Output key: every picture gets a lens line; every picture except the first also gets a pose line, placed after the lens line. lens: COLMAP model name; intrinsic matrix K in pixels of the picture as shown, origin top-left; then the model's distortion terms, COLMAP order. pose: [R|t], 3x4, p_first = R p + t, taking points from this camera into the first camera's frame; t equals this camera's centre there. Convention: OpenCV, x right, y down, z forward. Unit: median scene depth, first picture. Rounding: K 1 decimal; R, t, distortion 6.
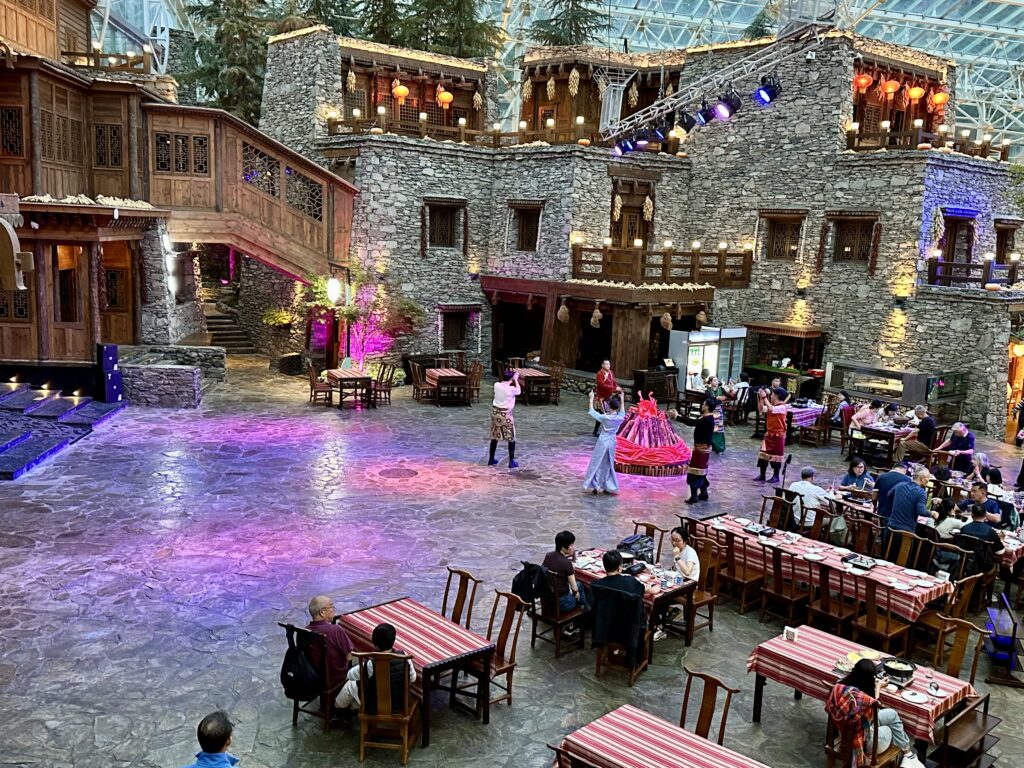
lens RADIAL K [[947.0, 0, 512.0], [0, 947.0, 384.0], [0, 0, 1]] dist [0.163129, -0.313431]
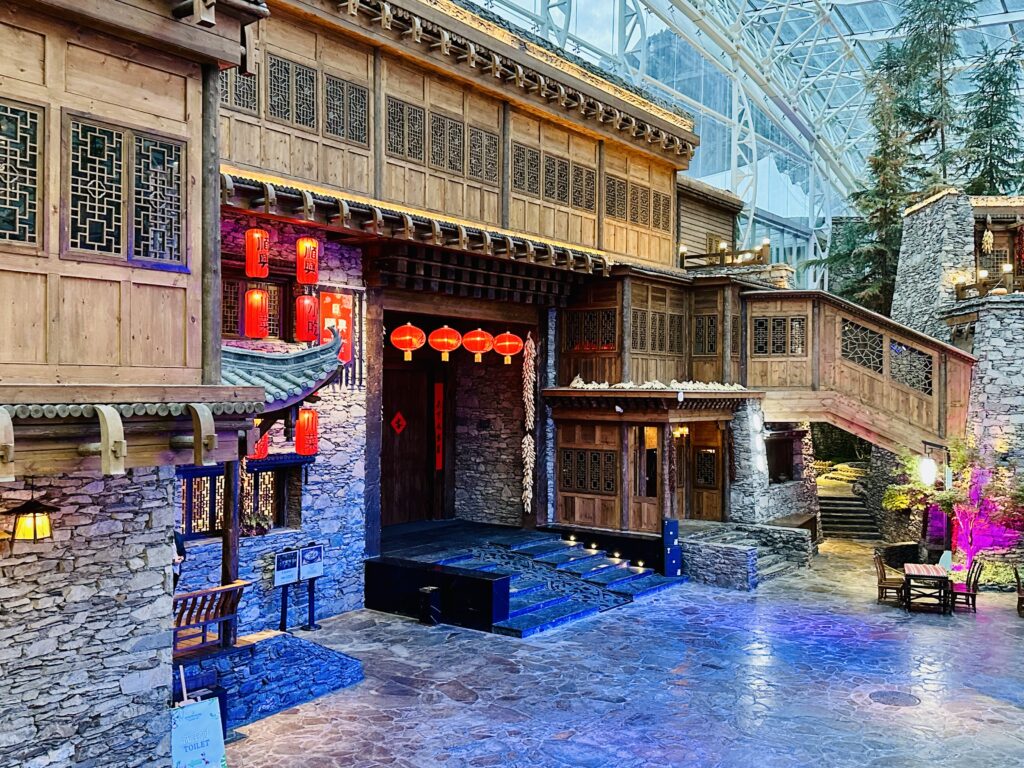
lens RADIAL K [[947.0, 0, 512.0], [0, 947.0, 384.0], [0, 0, 1]] dist [0.163129, -0.313431]
pose [[0.739612, -0.041804, -0.671734, 0.127180], [-0.082932, 0.984802, -0.152600, -0.010918], [0.667905, 0.168574, 0.724904, 0.086874]]
